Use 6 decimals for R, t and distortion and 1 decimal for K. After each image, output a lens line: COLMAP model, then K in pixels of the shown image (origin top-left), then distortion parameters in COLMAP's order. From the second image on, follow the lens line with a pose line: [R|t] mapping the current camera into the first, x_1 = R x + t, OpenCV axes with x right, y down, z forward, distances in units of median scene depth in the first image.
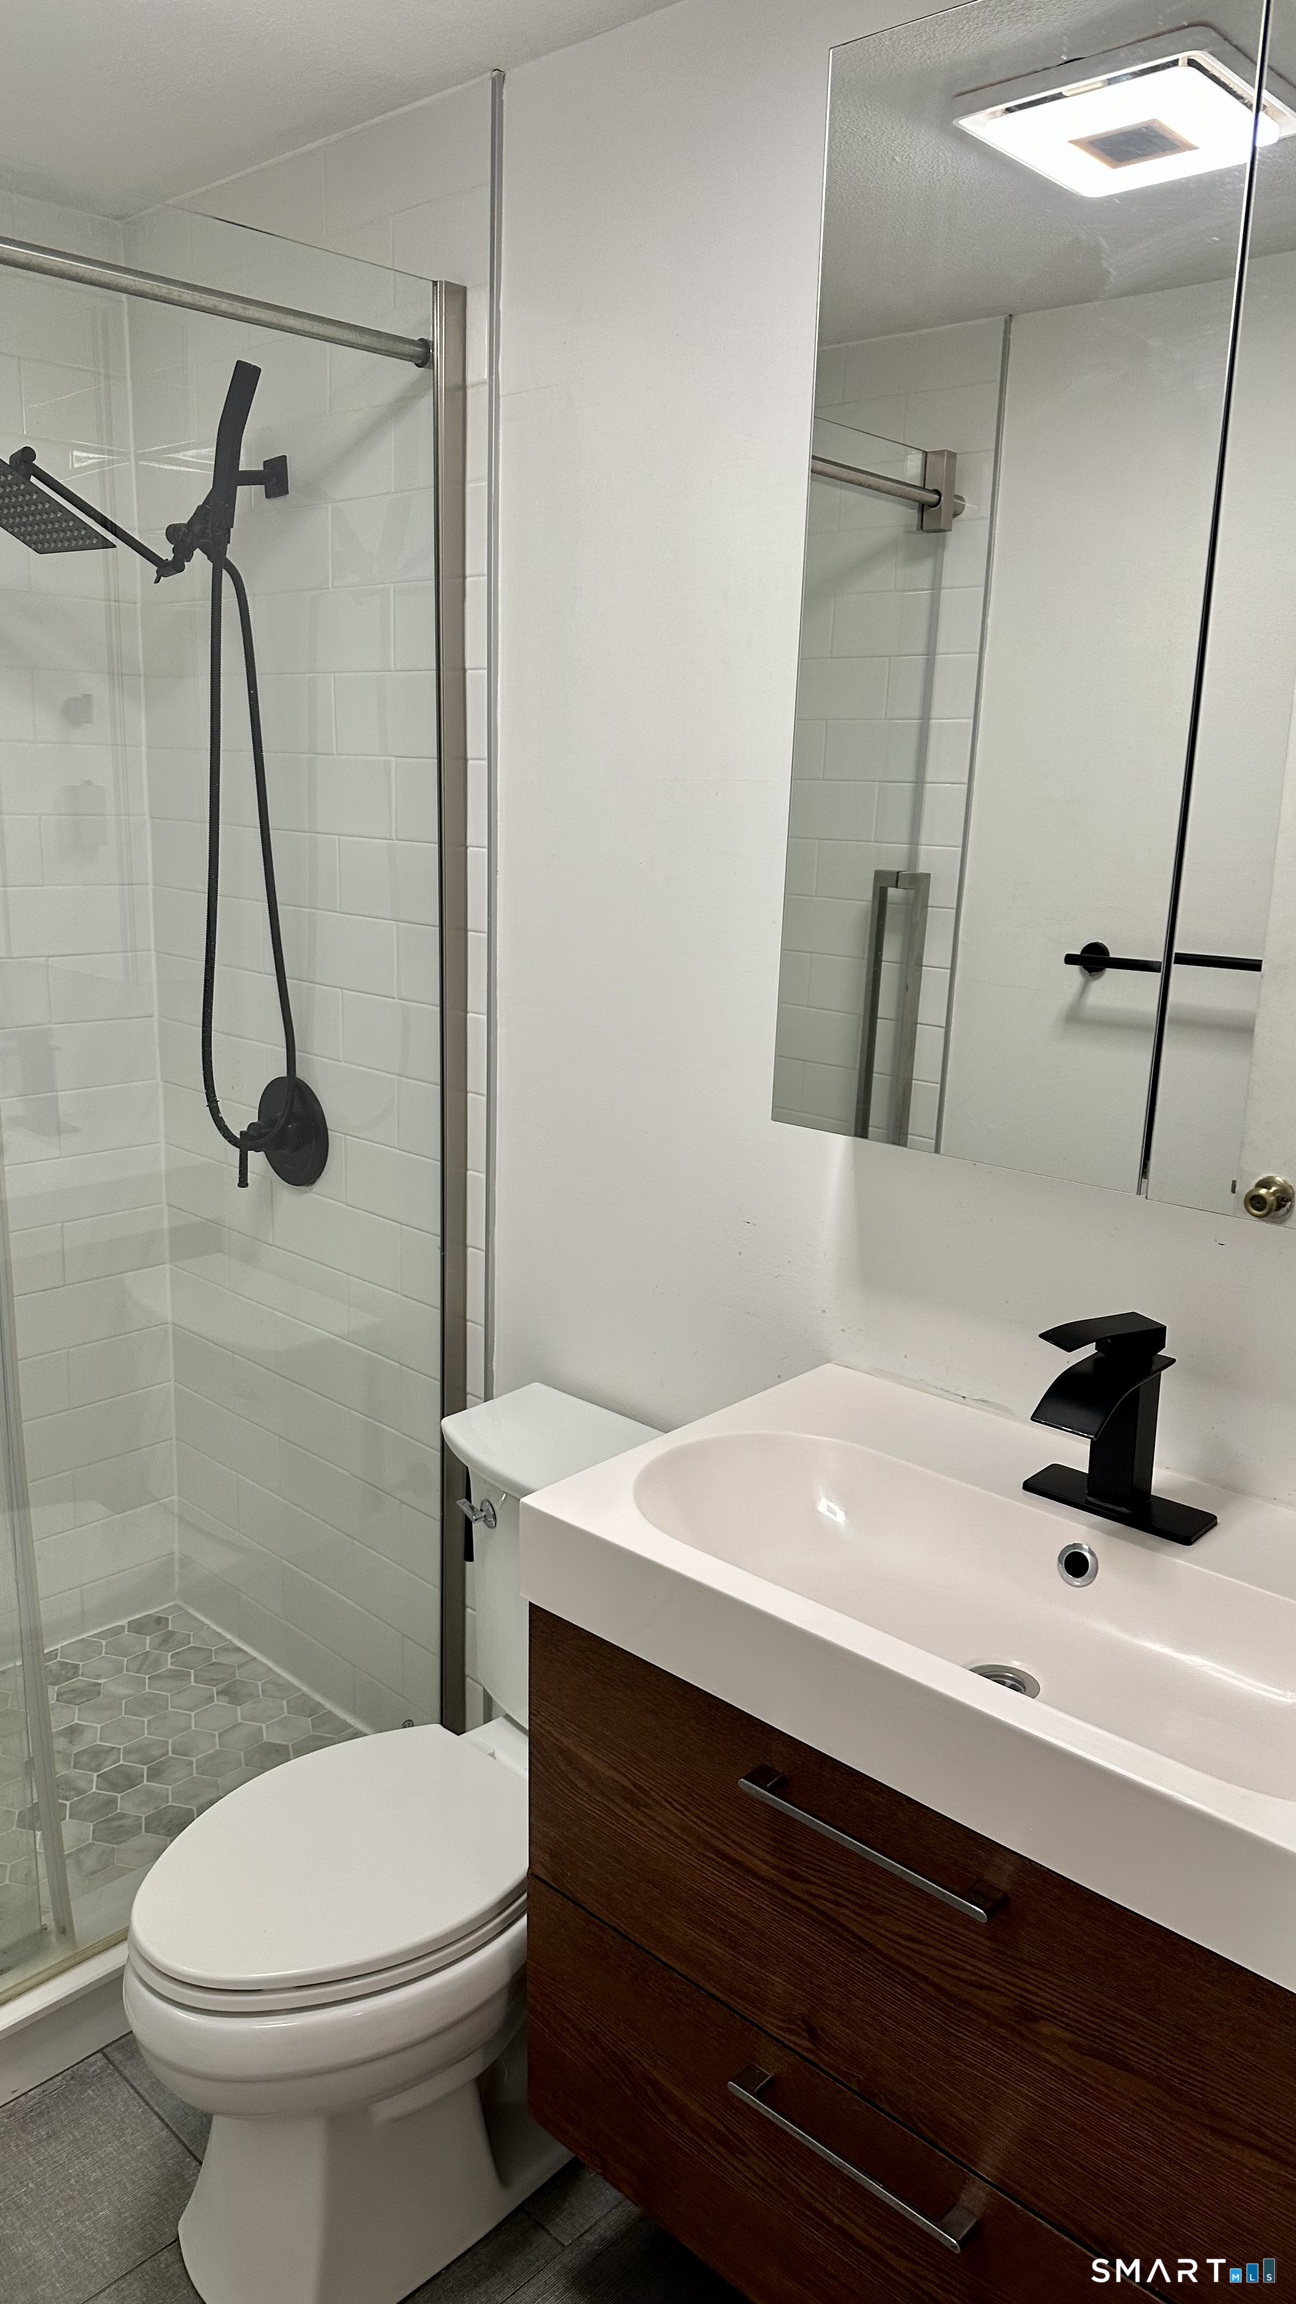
lens RADIAL K [[1616.7, 0, 651.6], [0, 1616.7, 1164.9], [0, 0, 1]] dist [0.021091, -0.033992]
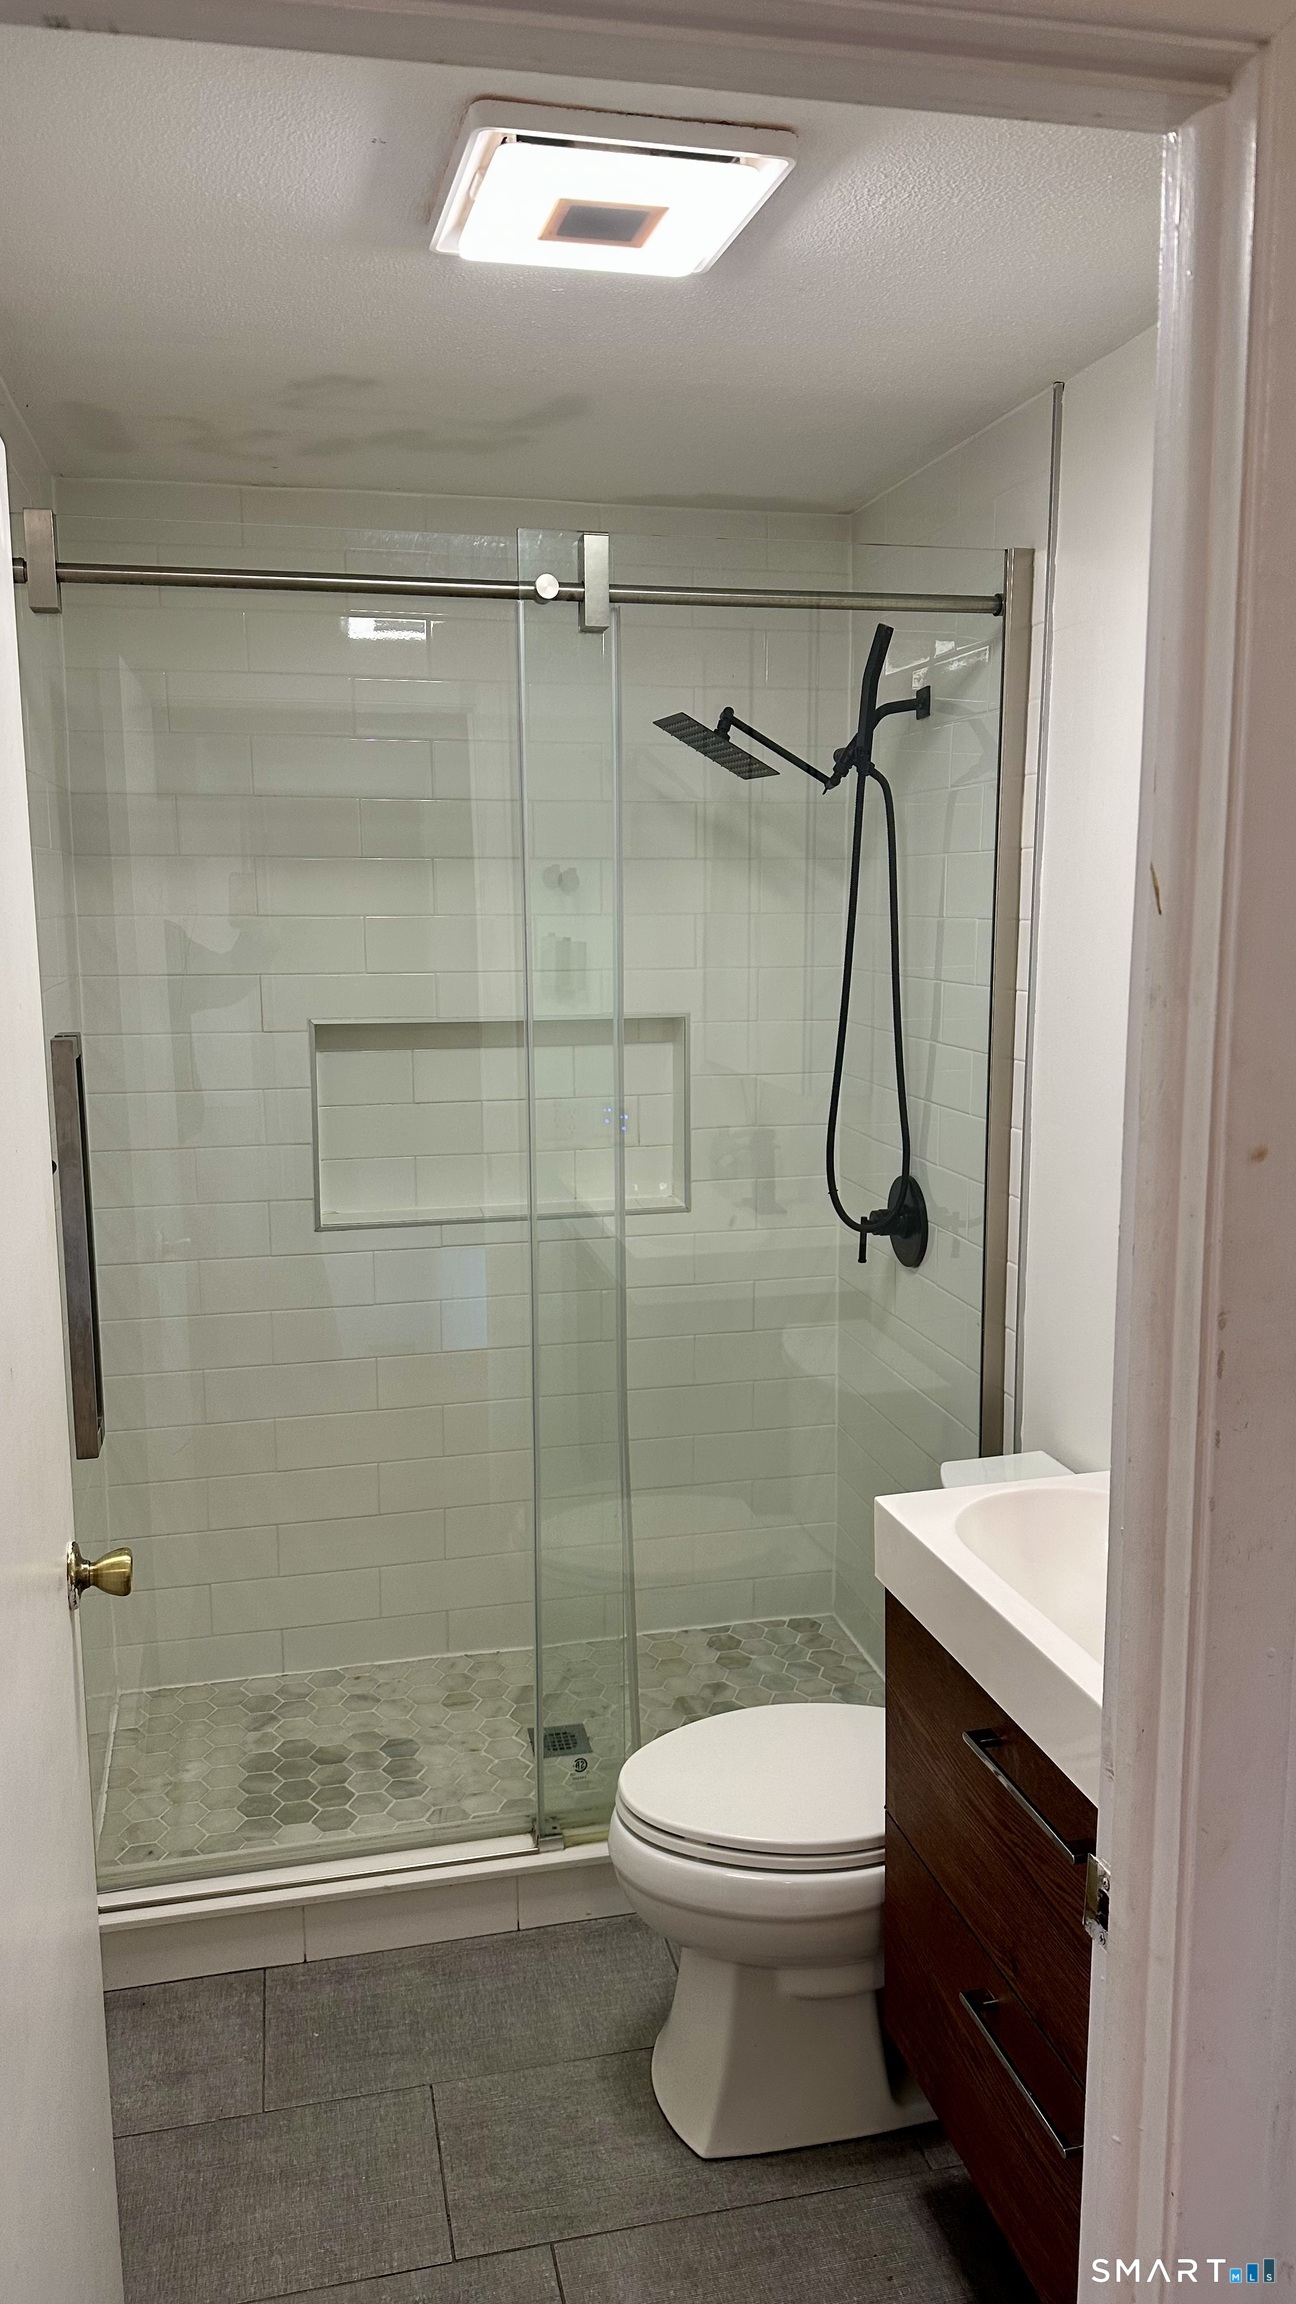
lens RADIAL K [[1616.7, 0, 647.8], [0, 1616.7, 1146.0], [0, 0, 1]] dist [0.021091, -0.033992]
pose [[0.832071, 0.048053, -0.552584, 0.312690], [-0.097584, 0.993383, -0.060555, 0.016883], [0.546018, 0.104310, 0.831254, -0.134778]]
